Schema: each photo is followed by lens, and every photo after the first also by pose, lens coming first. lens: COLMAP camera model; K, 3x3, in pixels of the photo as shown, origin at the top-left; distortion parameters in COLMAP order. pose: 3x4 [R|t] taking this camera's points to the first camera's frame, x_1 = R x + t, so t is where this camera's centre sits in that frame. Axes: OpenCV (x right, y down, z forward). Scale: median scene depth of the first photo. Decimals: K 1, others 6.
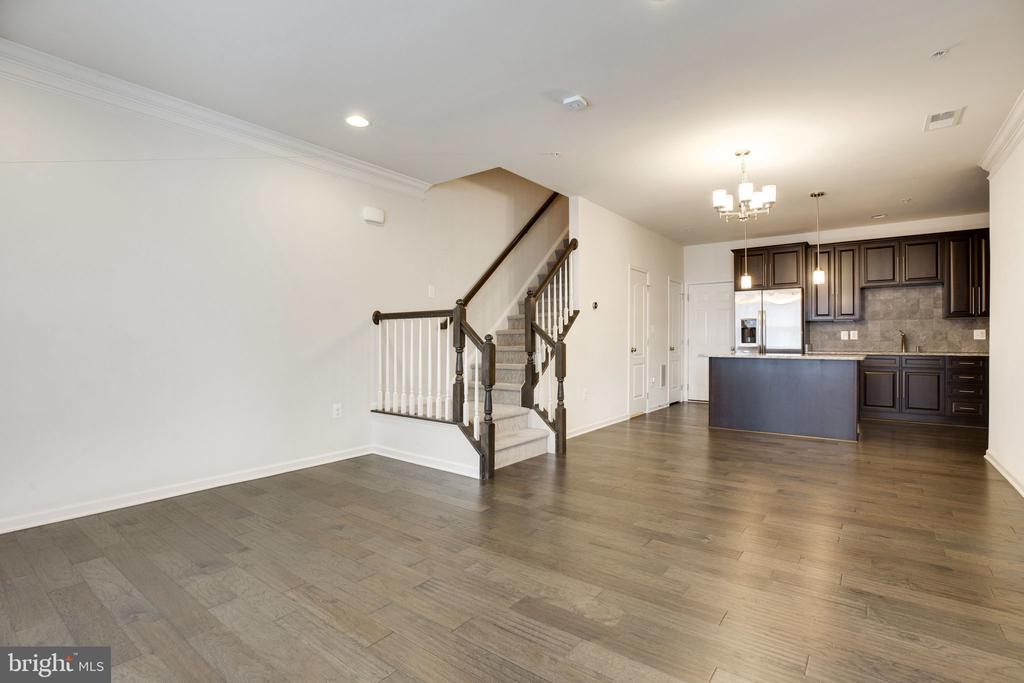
lens RADIAL K [[476.7, 0, 512.0], [0, 476.7, 341.5], [0, 0, 1]] dist [-0.038676, 0.000094]
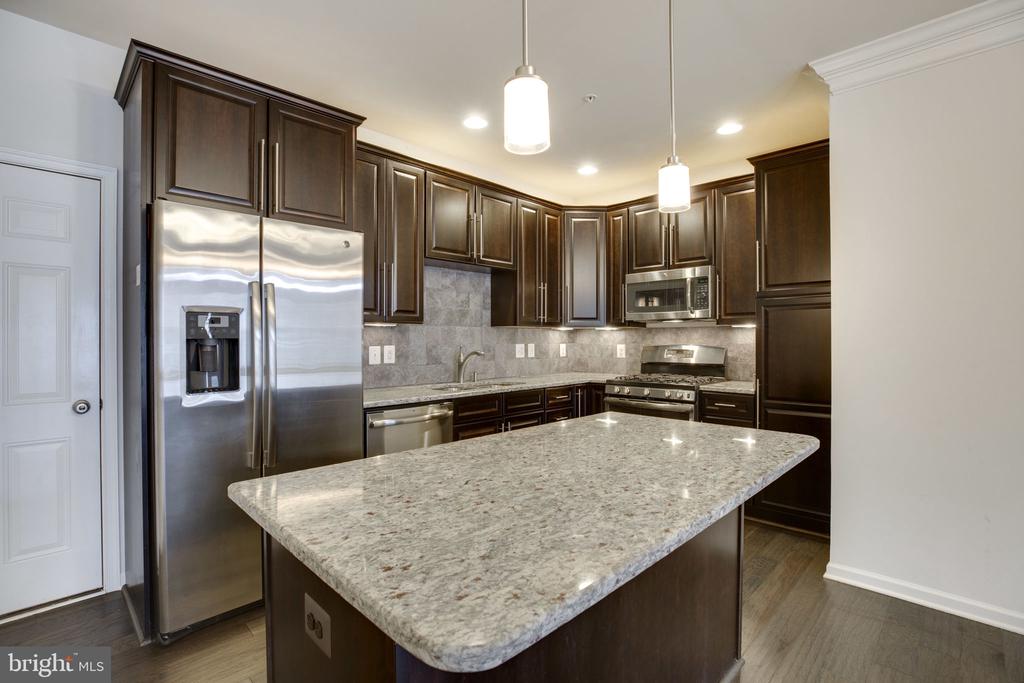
lens RADIAL K [[476.7, 0, 512.0], [0, 476.7, 341.5], [0, 0, 1]] dist [-0.038676, 0.000094]
pose [[0.116432, -0.005972, 0.993181, 0.267605], [0.002885, 0.999980, 0.005675, -0.031577], [-0.993195, 0.002205, 0.116446, 0.870915]]
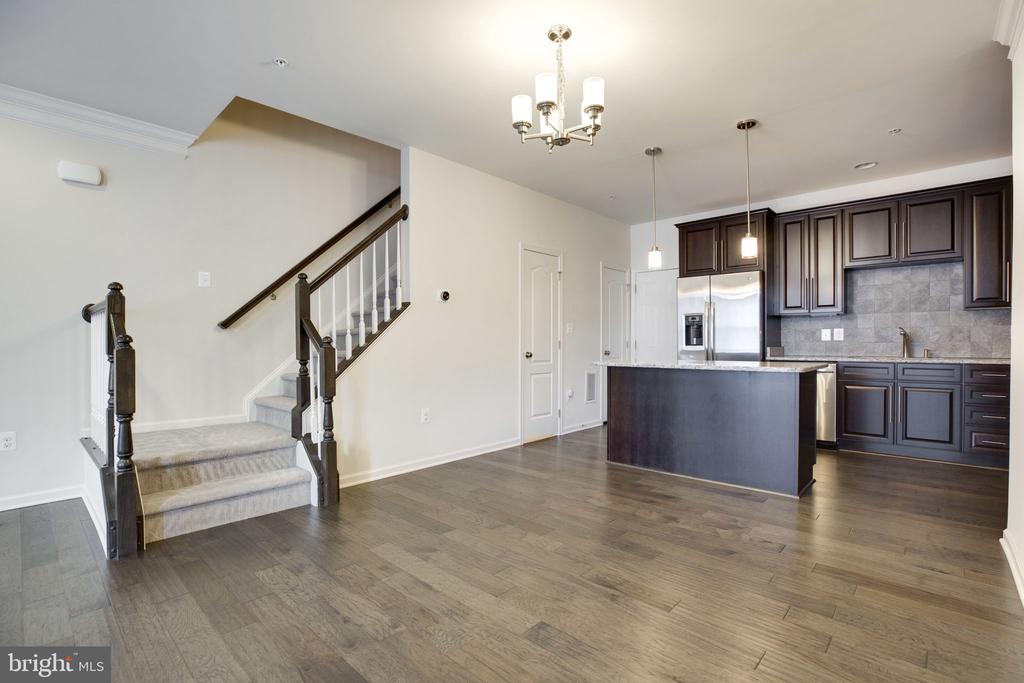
lens RADIAL K [[469.5, 0, 516.6], [0, 469.5, 348.6], [0, 0, 1]] dist [-0.033112, 0.000465]
pose [[0.996464, -0.002910, -0.083969, 0.308413], [0.003614, 0.999960, 0.008227, 0.000988], [0.083941, -0.008501, 0.996434, 0.248555]]
